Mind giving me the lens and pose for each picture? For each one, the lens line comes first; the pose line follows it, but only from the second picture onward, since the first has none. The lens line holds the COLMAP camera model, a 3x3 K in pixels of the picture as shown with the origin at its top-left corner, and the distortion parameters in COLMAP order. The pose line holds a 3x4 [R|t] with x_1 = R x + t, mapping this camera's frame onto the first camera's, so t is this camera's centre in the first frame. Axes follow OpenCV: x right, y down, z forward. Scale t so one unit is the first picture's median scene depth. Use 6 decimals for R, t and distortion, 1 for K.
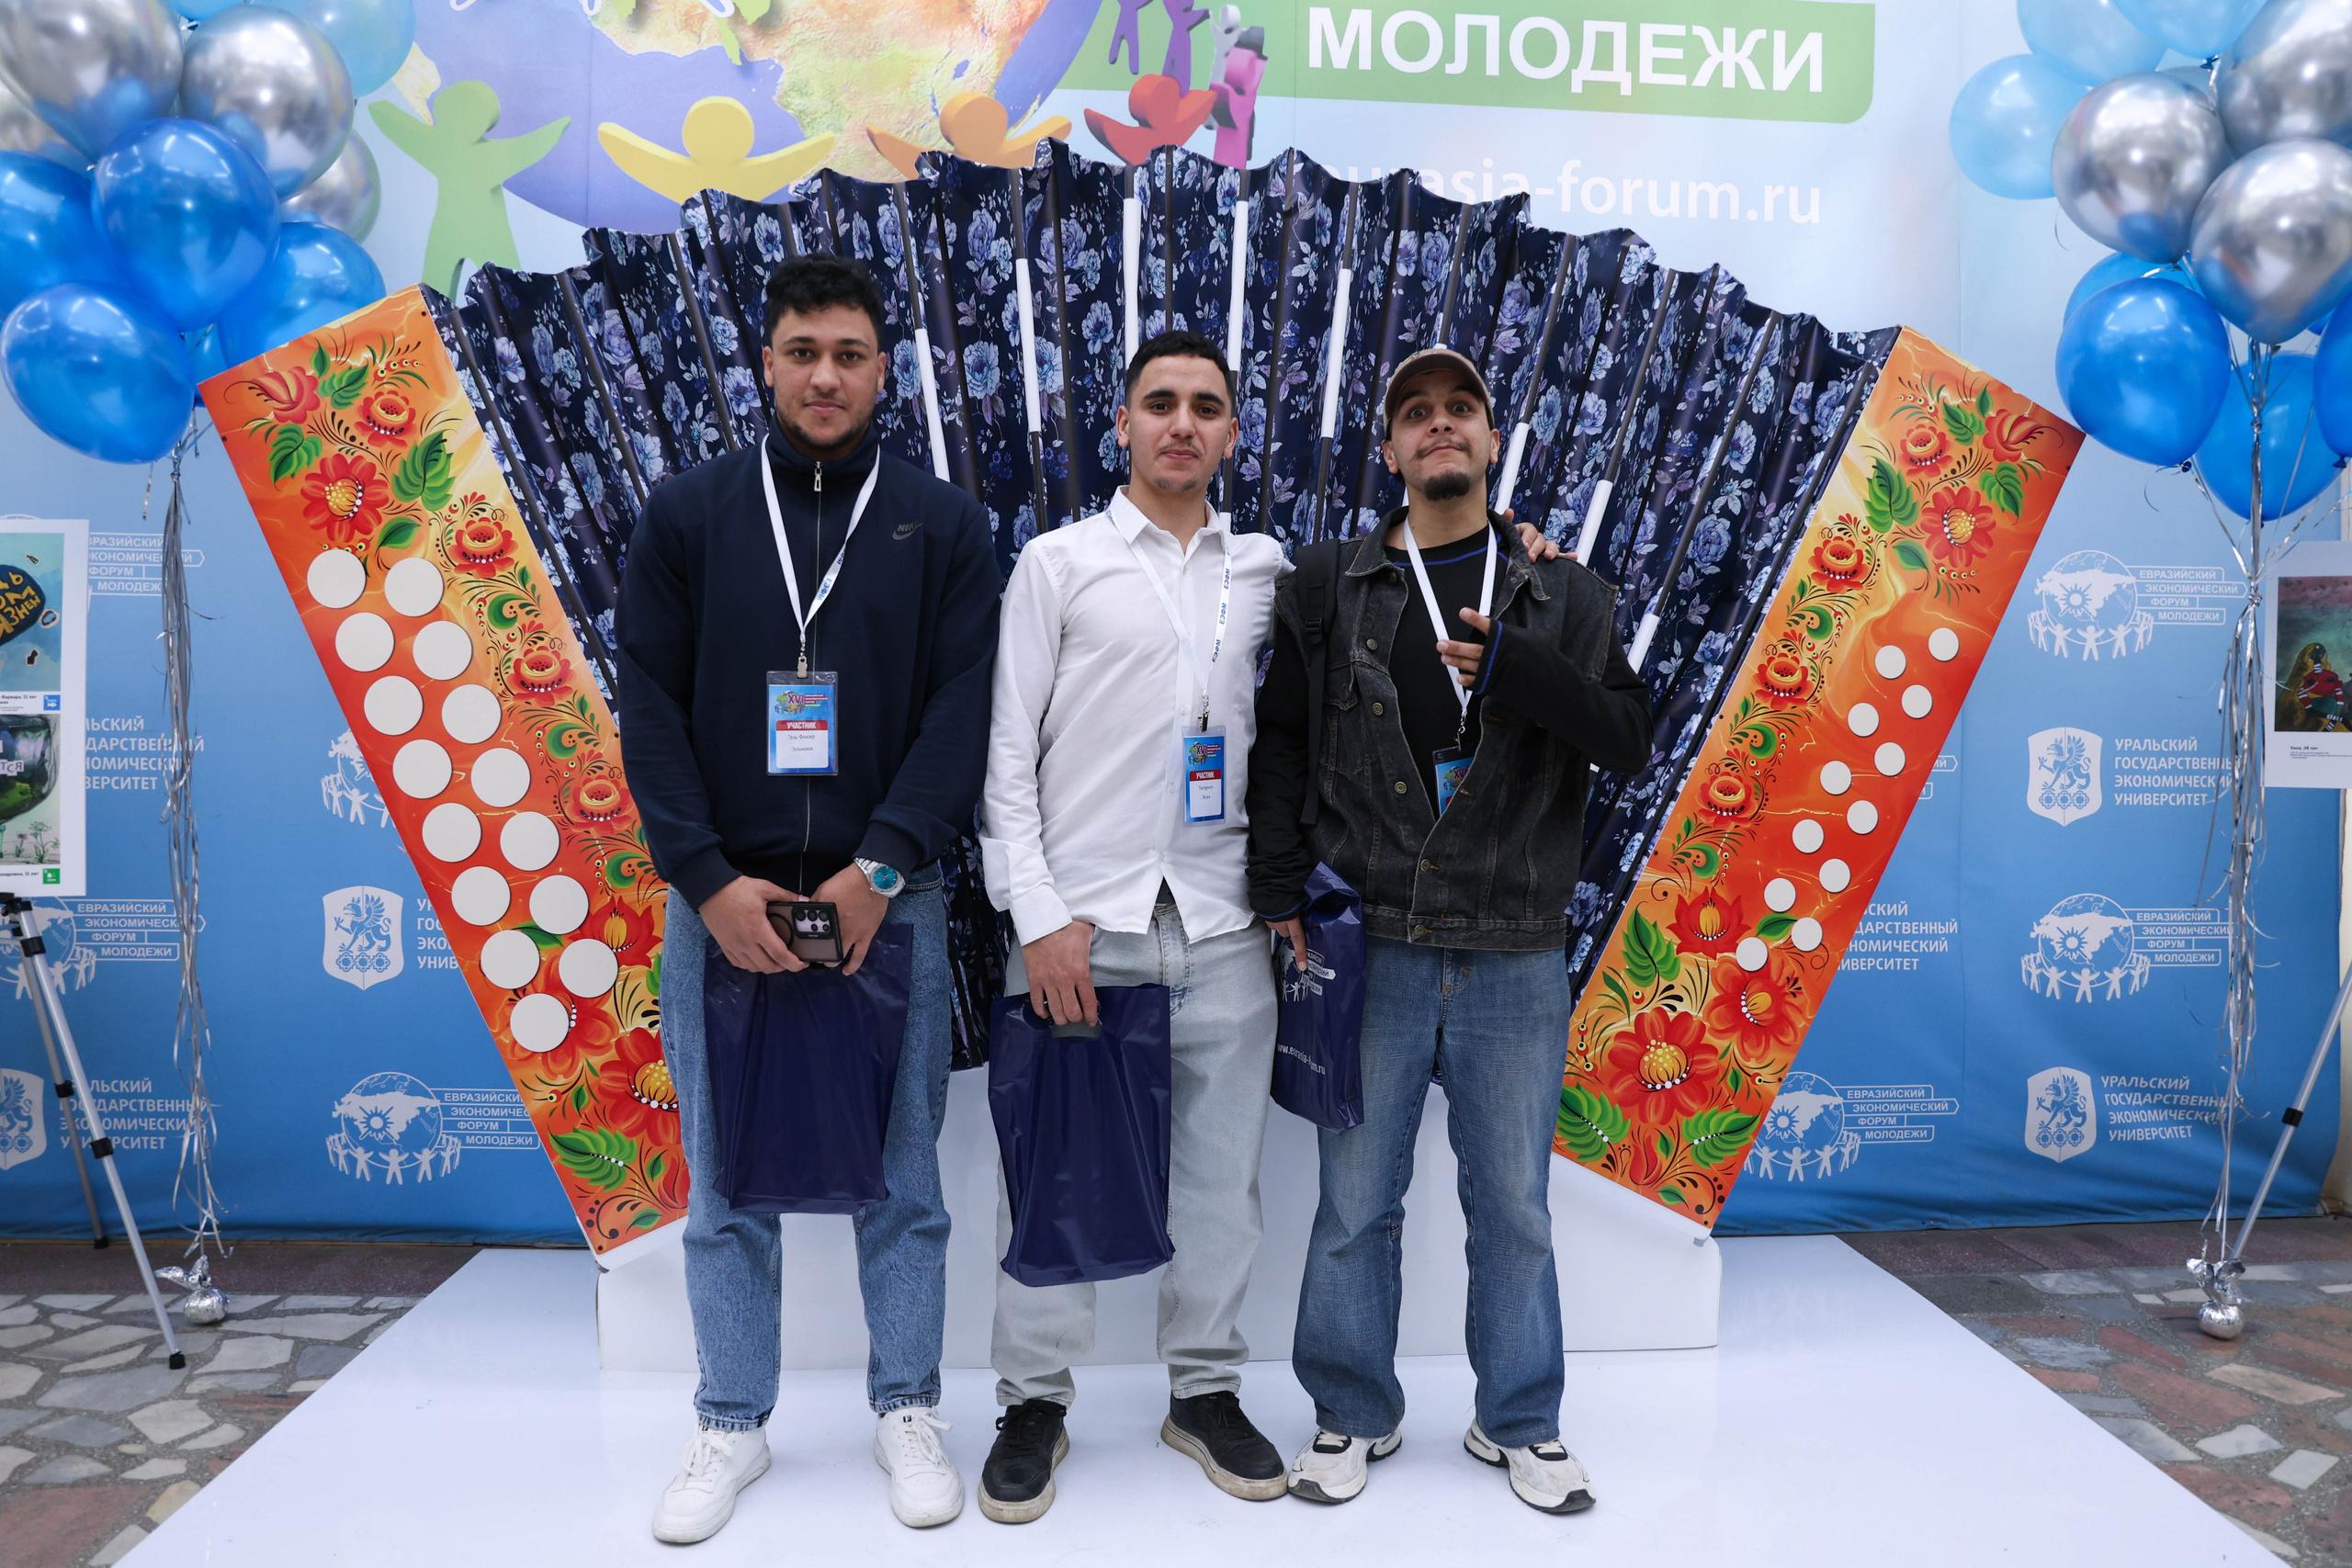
lens RADIAL K [[1671.4, 0, 1180.8], [0, 1671.4, 786.2], [0, 0, 1]] dist [-0.111679, 0.090031]
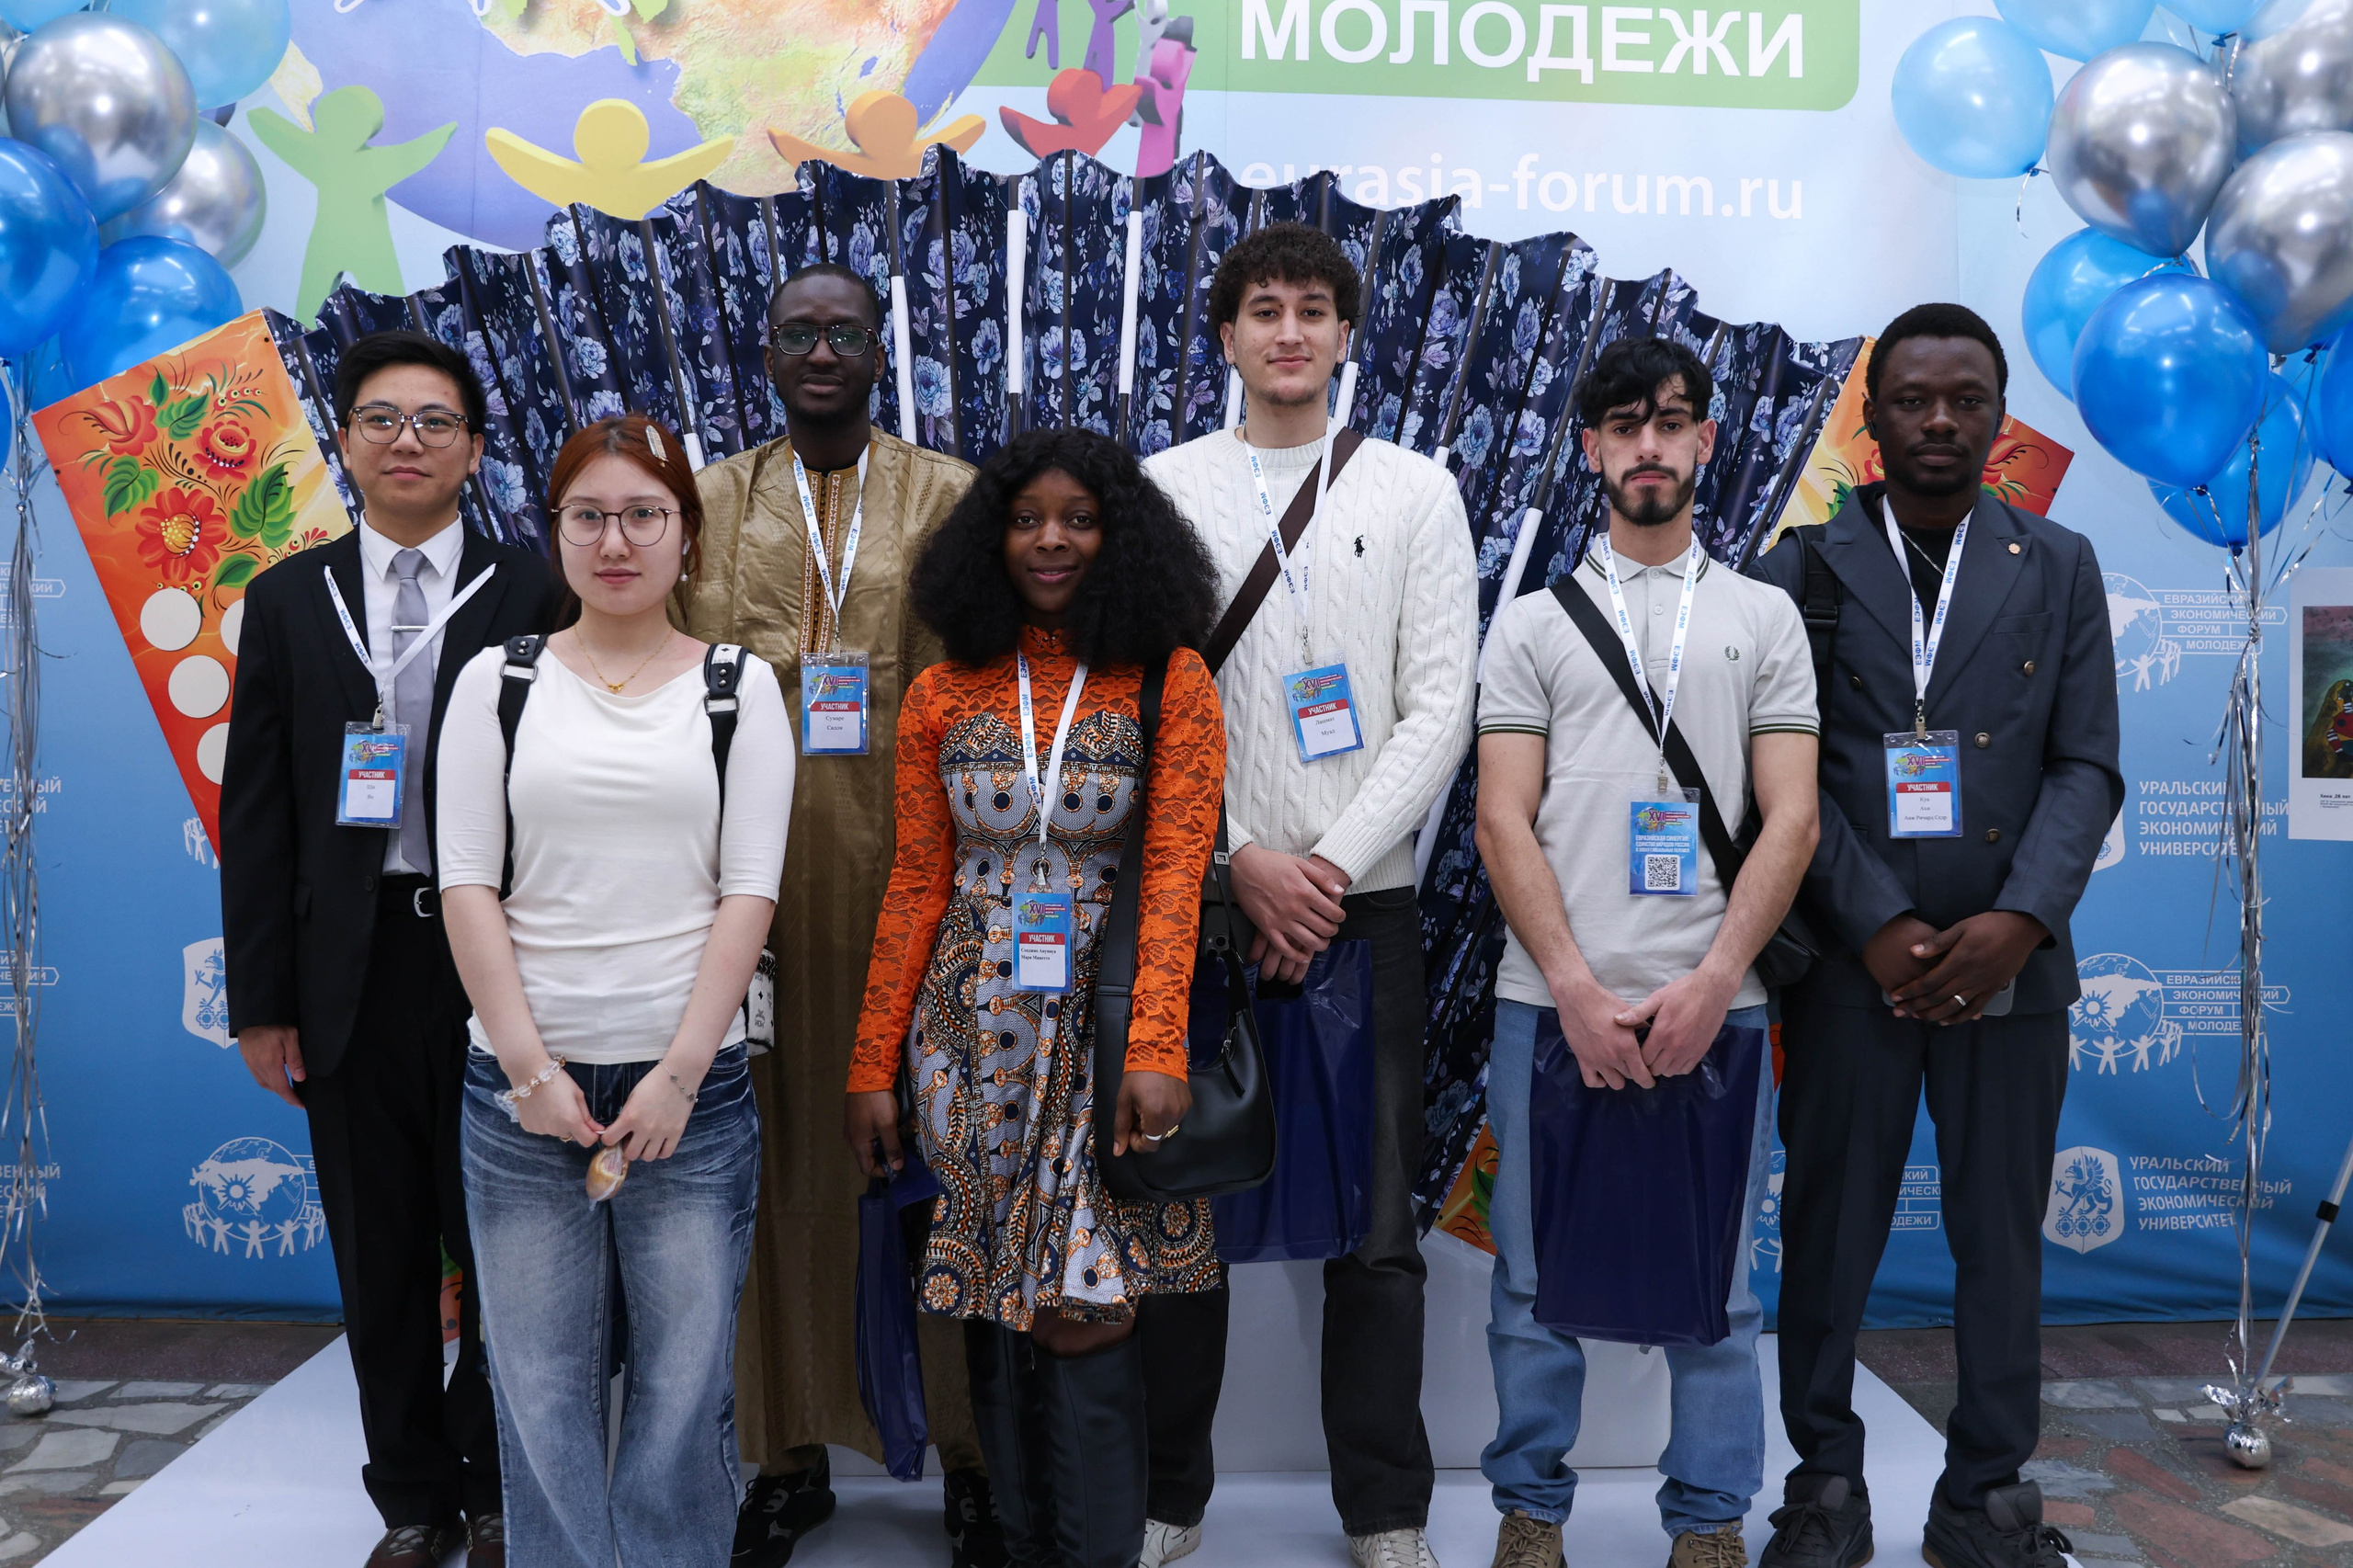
lens RADIAL K [[1809.2, 0, 1173.3], [0, 1809.2, 724.7], [0, 0, 1]] dist [-0.115888, 0.096662]
pose [[0.999422, 0.000587, -0.034002, 0.088361], [-0.001959, 0.999184, -0.040342, -0.024222], [0.033951, 0.040385, 0.998607, 0.005130]]
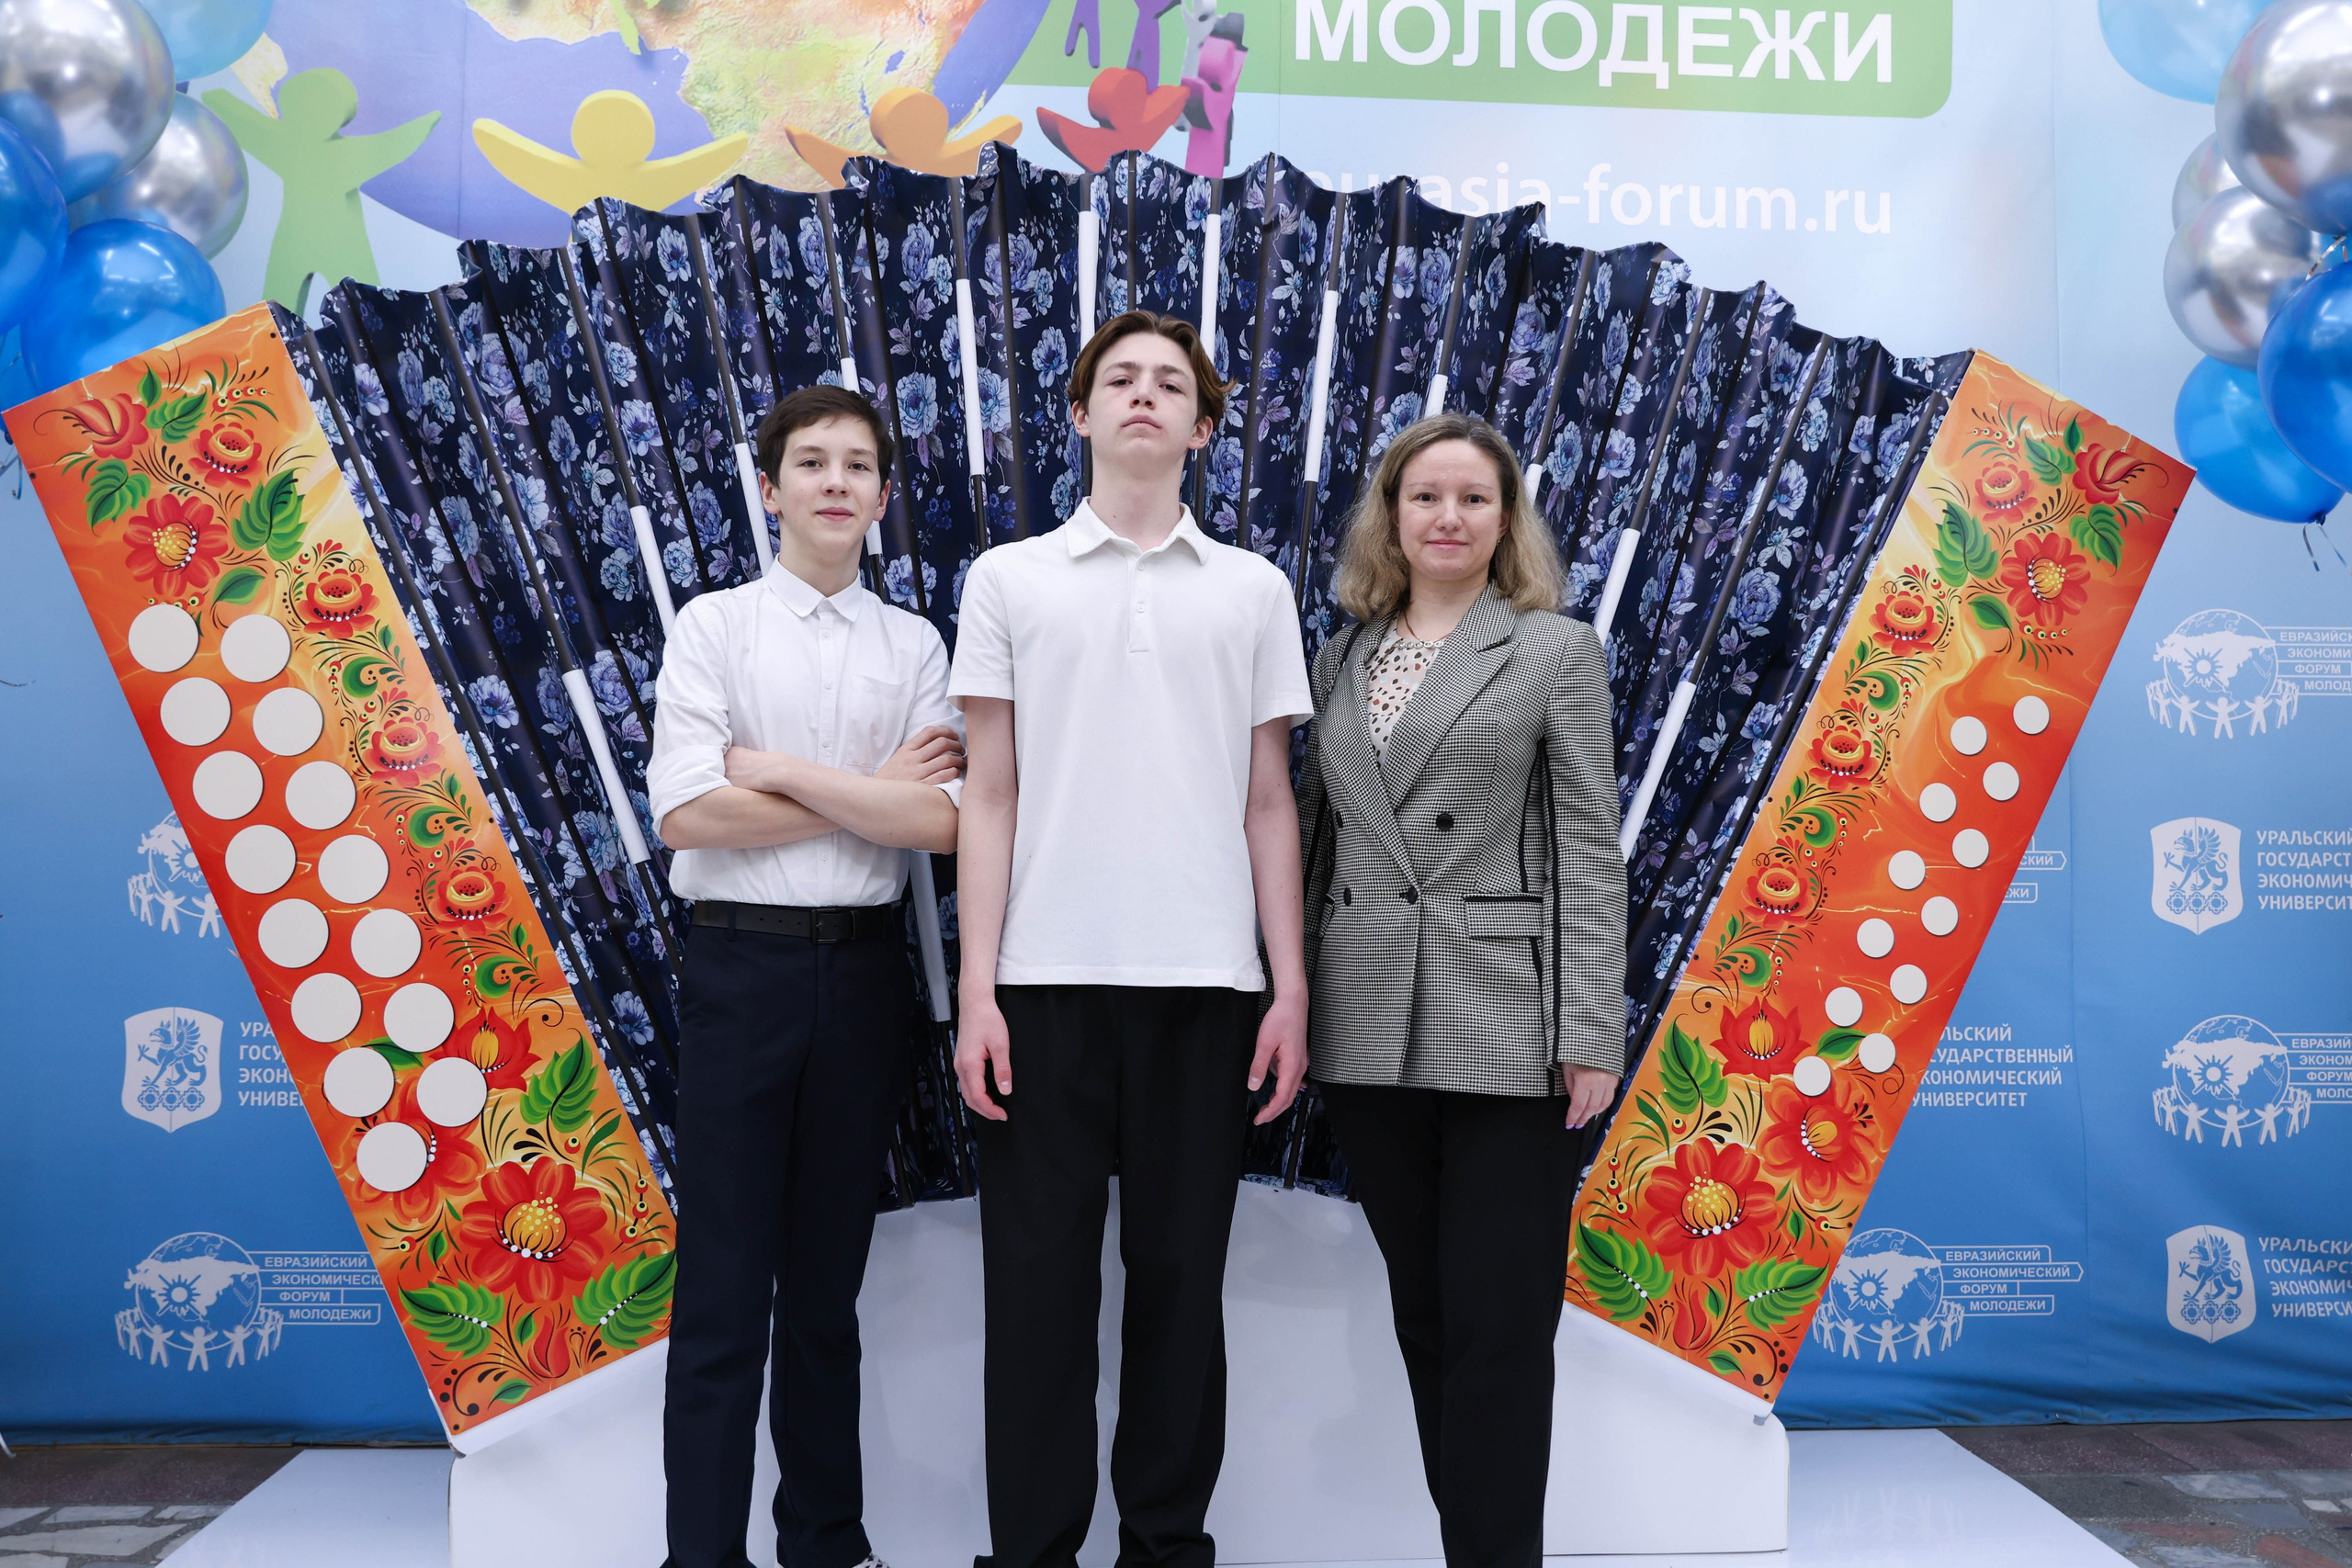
lens RADIAL K [[2071.1, 0, 1176.0], [0, 2071.1, 783.1], [0, 0, 1]] dist [-0.067628, 0.120957]
pose [[0.999987, -0.001247, 0.005039, 0.010568], [0.001590, 0.997645, -0.068573, 0.022304], [-0.004942, 0.068580, 0.997633, -0.072283]]
